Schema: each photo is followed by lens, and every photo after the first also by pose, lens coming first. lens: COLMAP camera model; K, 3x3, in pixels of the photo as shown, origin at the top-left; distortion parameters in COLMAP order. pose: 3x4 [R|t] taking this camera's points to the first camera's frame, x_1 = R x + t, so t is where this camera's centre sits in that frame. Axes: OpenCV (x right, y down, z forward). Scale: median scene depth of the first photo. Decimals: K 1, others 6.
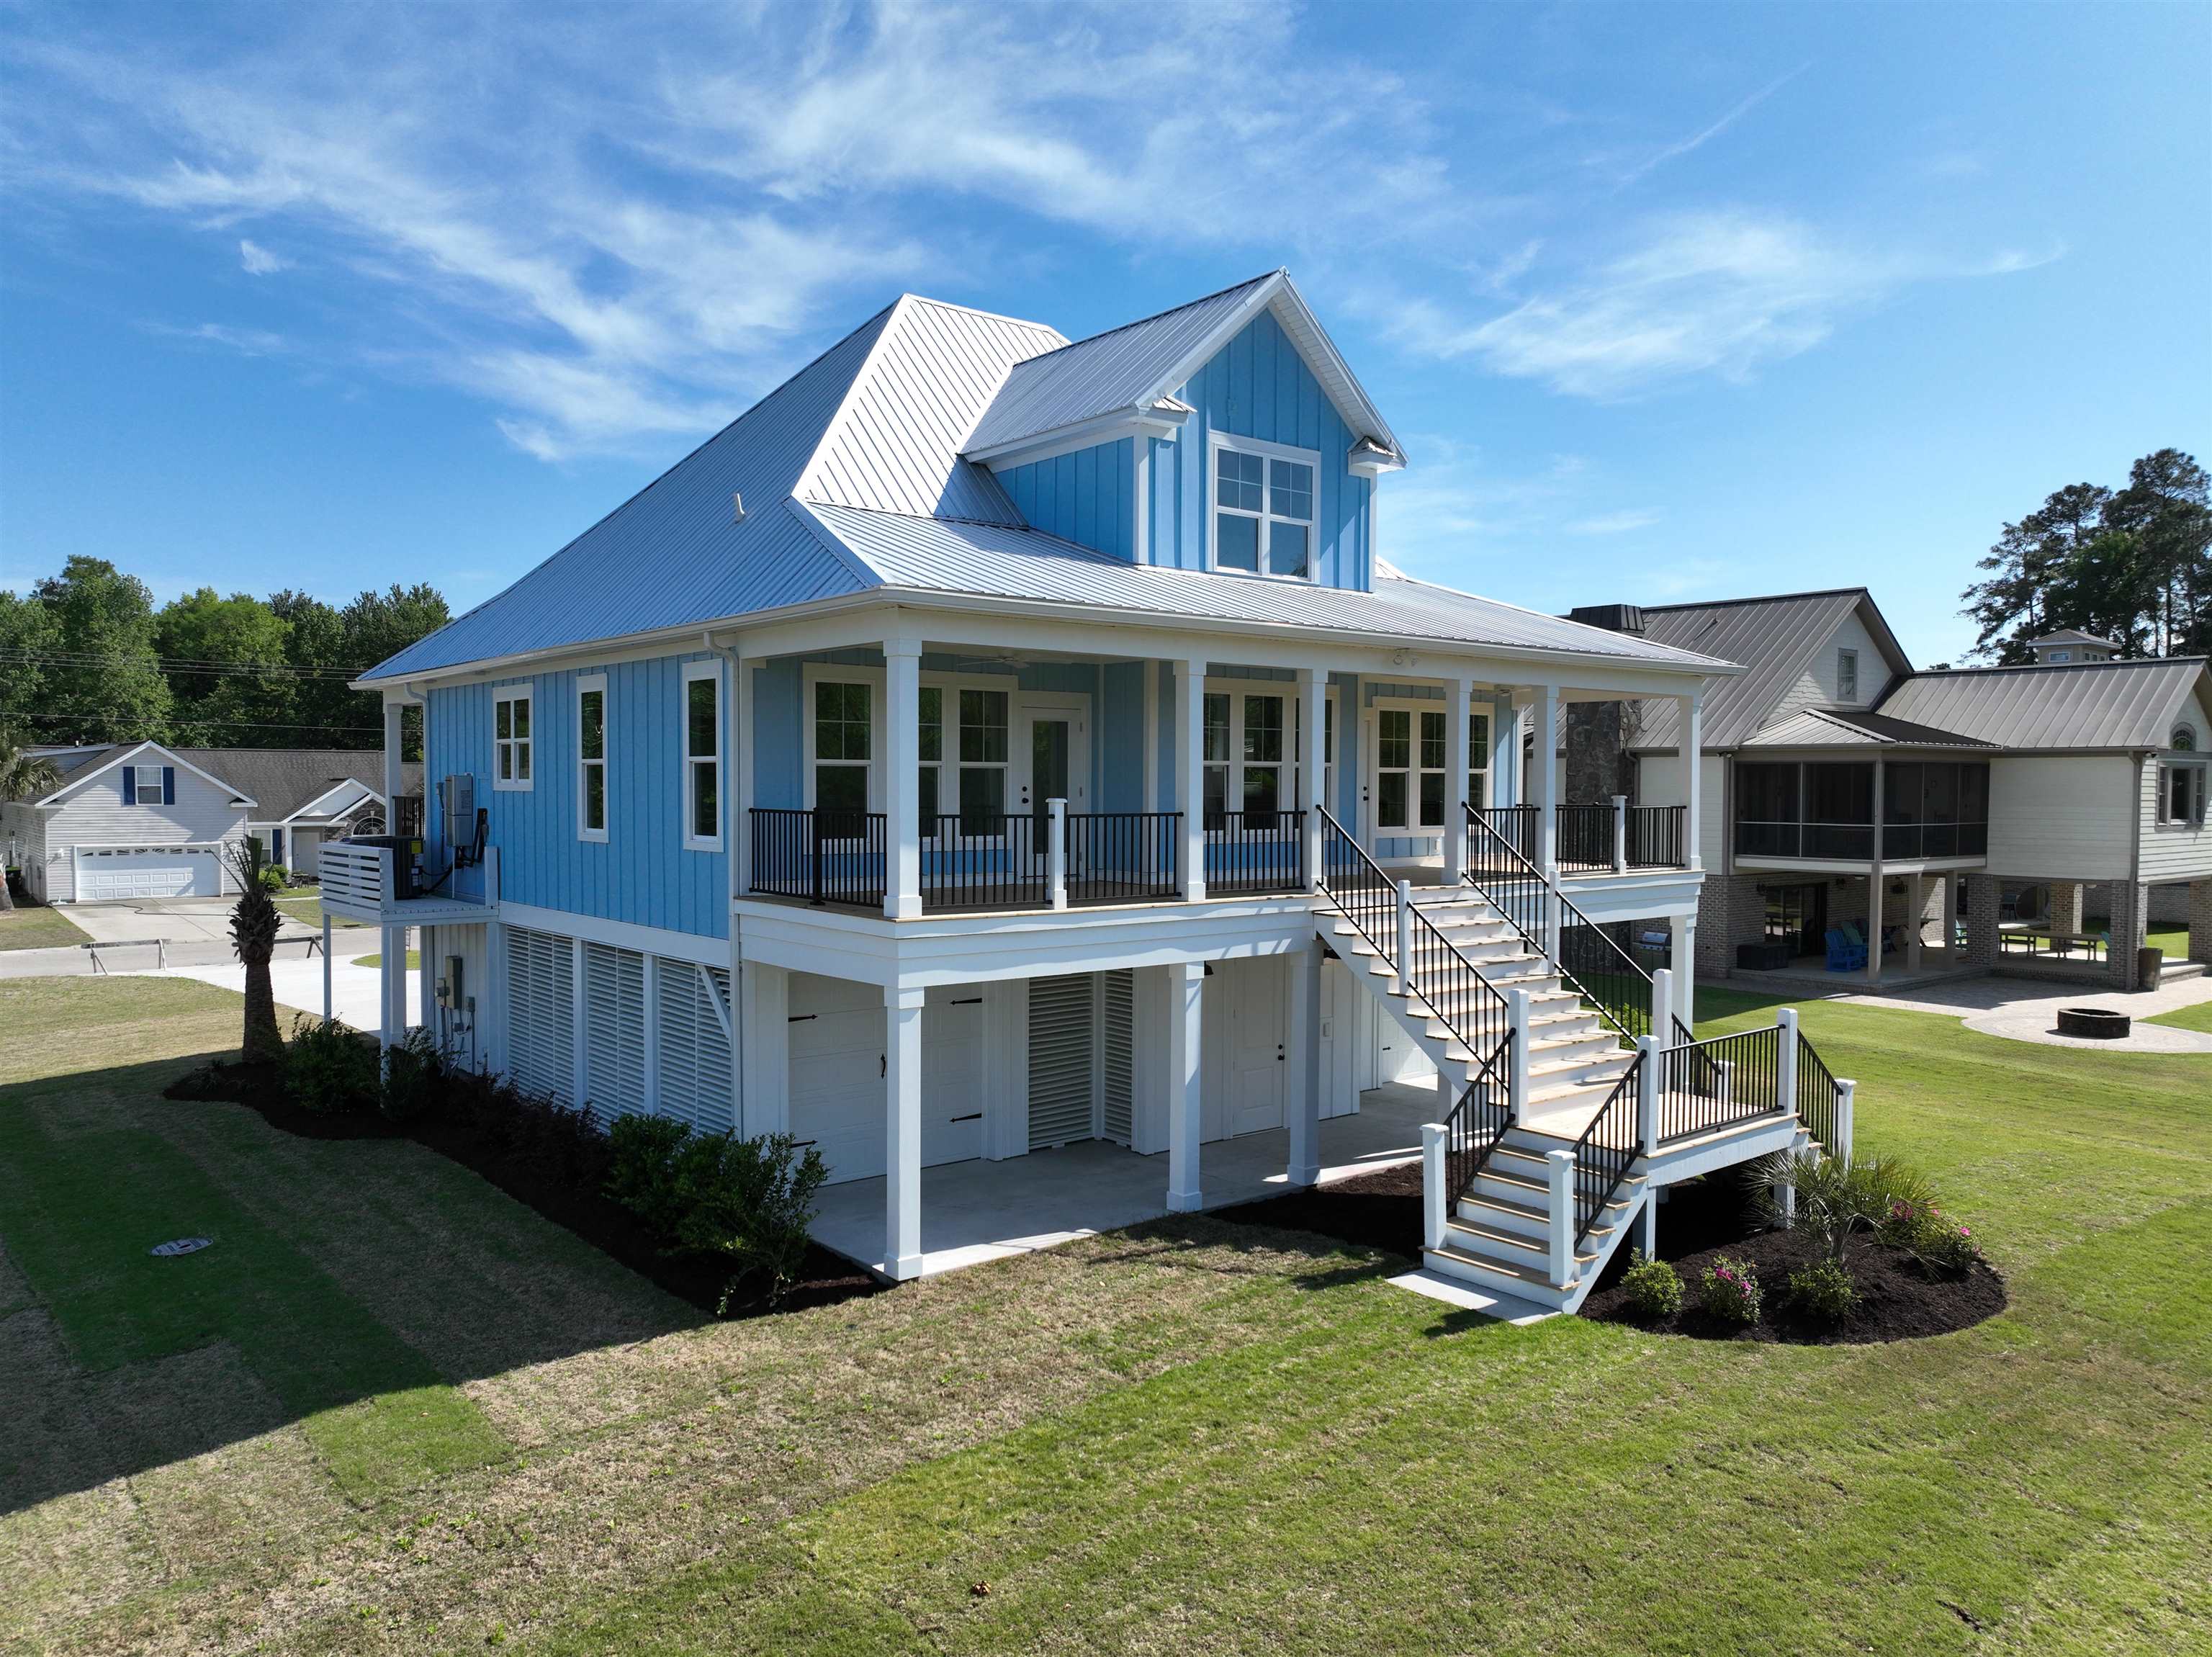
lens RADIAL K [[1584.6, 0, 1106.0], [0, 1584.6, 828.5], [0, 0, 1]] dist [-0.056237, 0.054961]
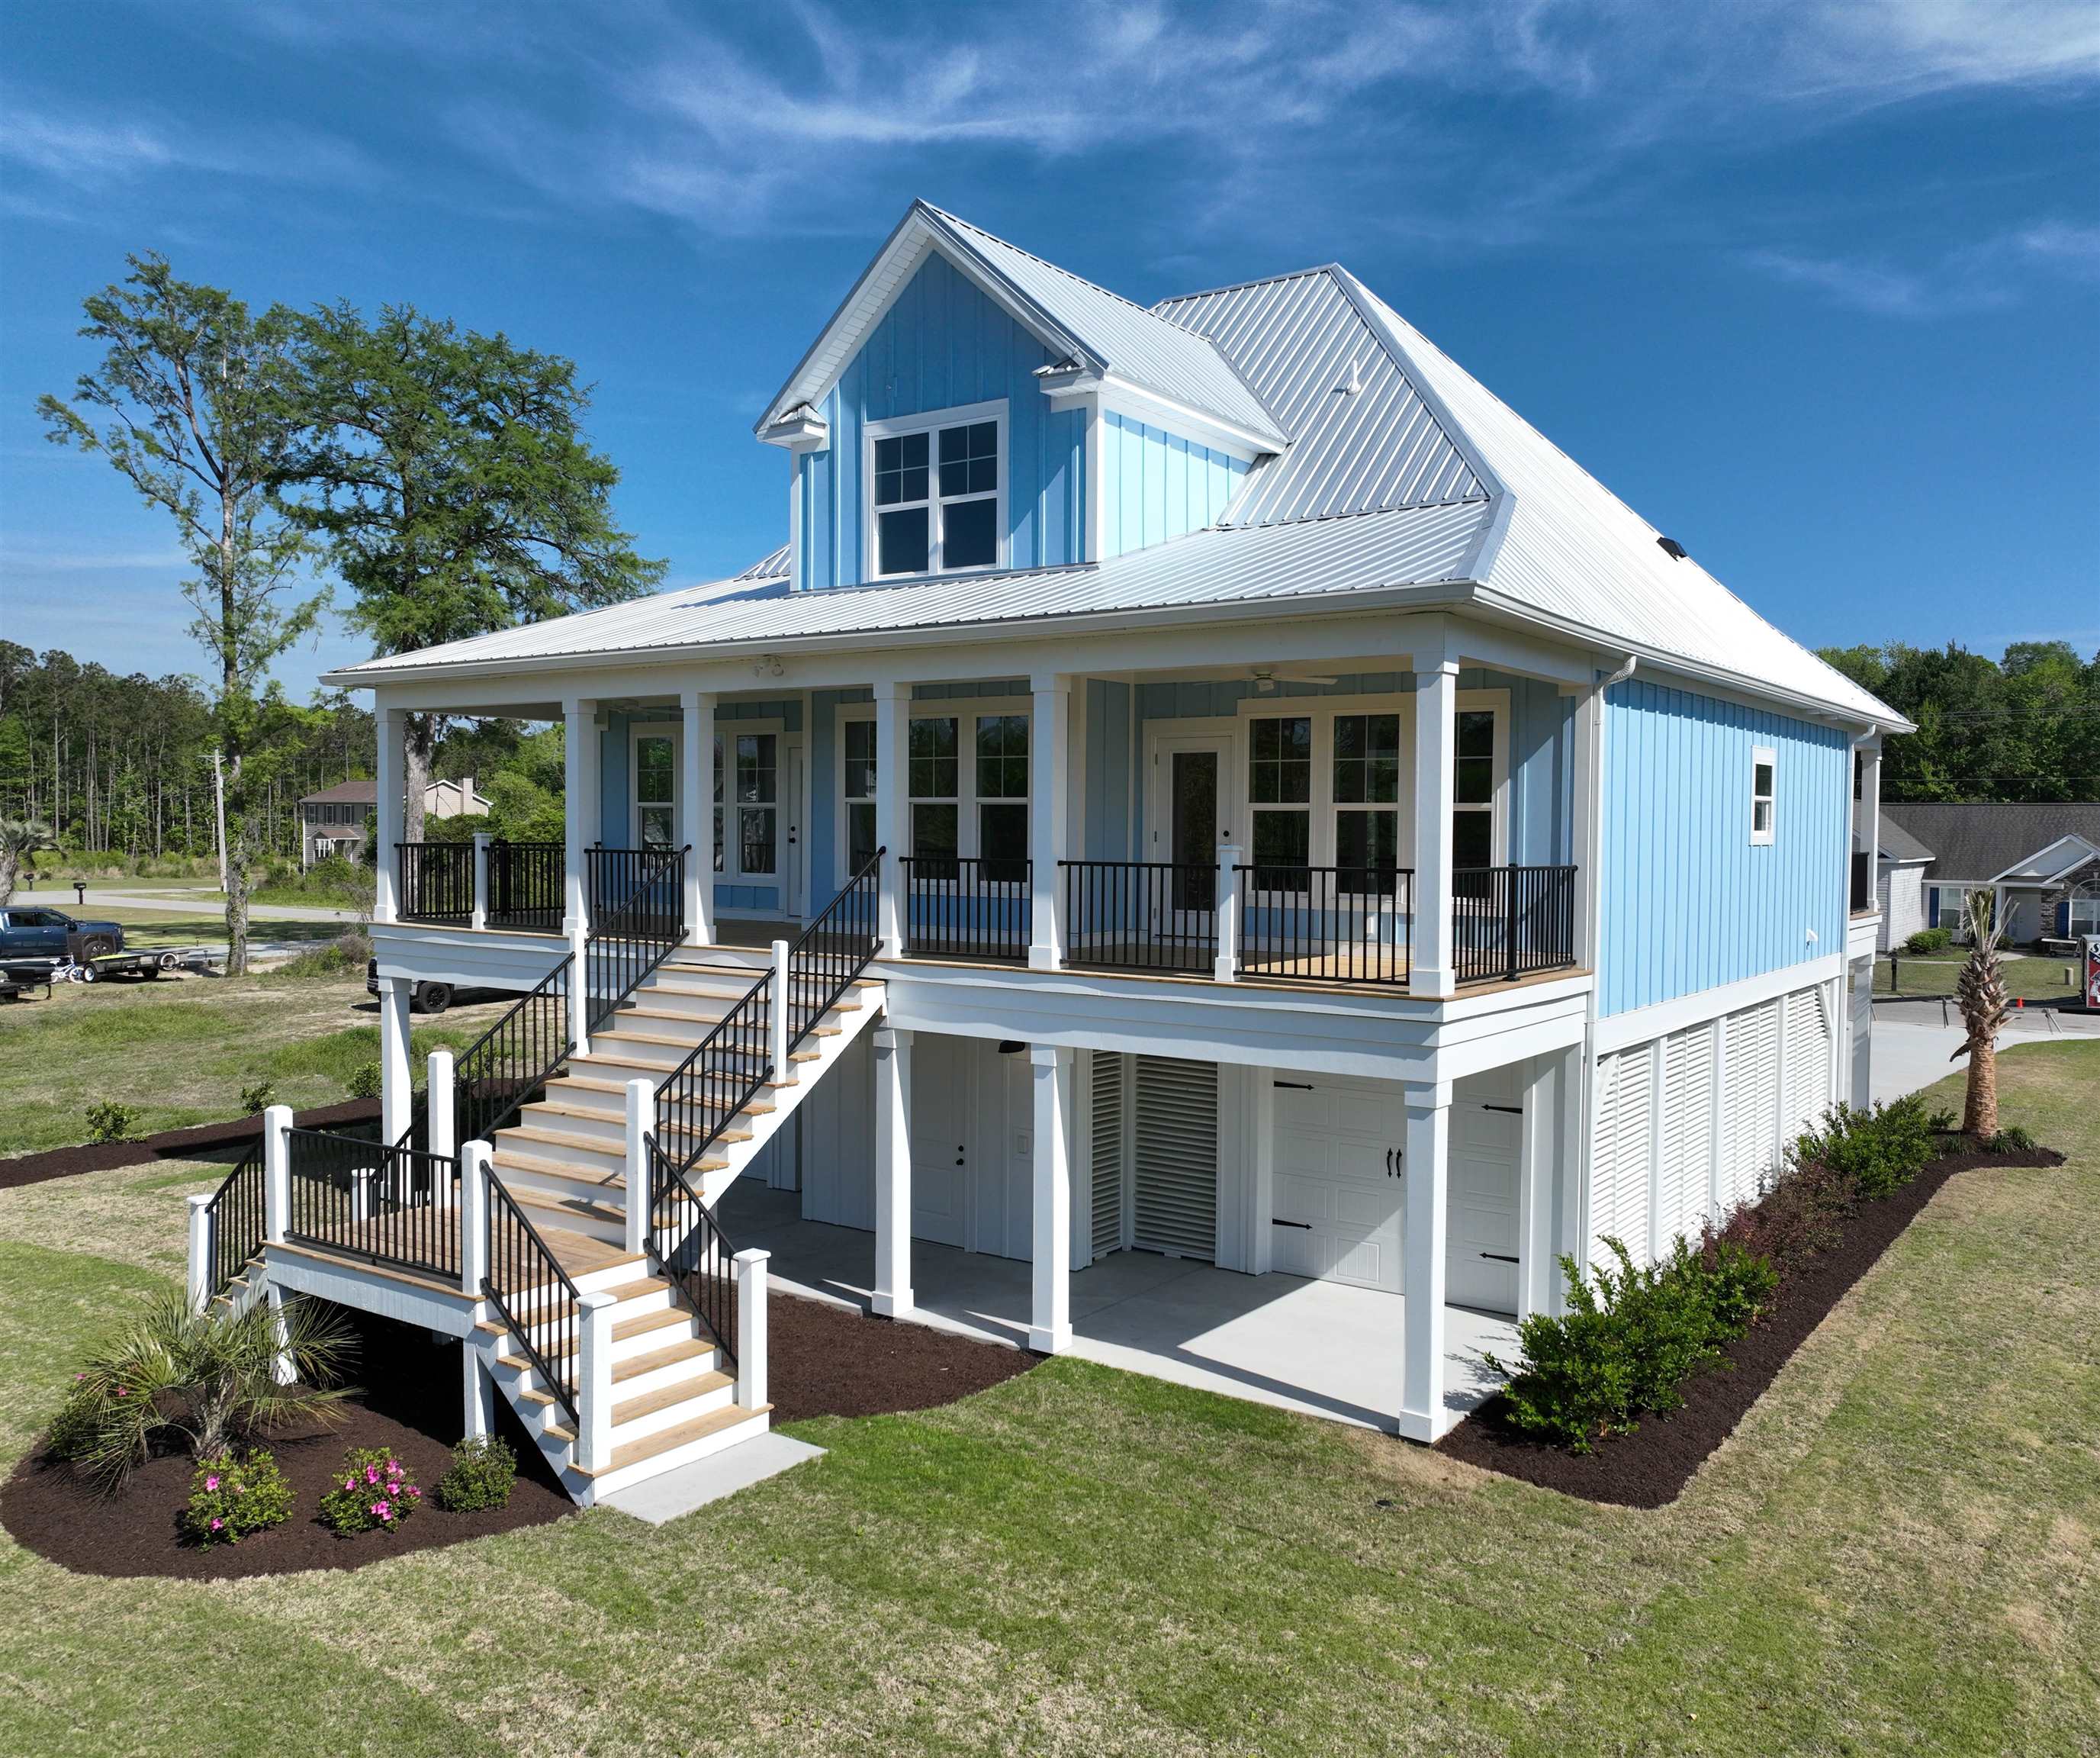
lens RADIAL K [[1715.3, 0, 1050.0], [0, 1715.3, 879.0], [0, 0, 1]] dist [0.016349, 0.003498]
pose [[0.245652, 0.027124, -0.968979, 0.810974], [-0.037617, 0.999122, 0.018431, -0.015023], [0.968628, 0.031923, 0.246457, 0.688235]]
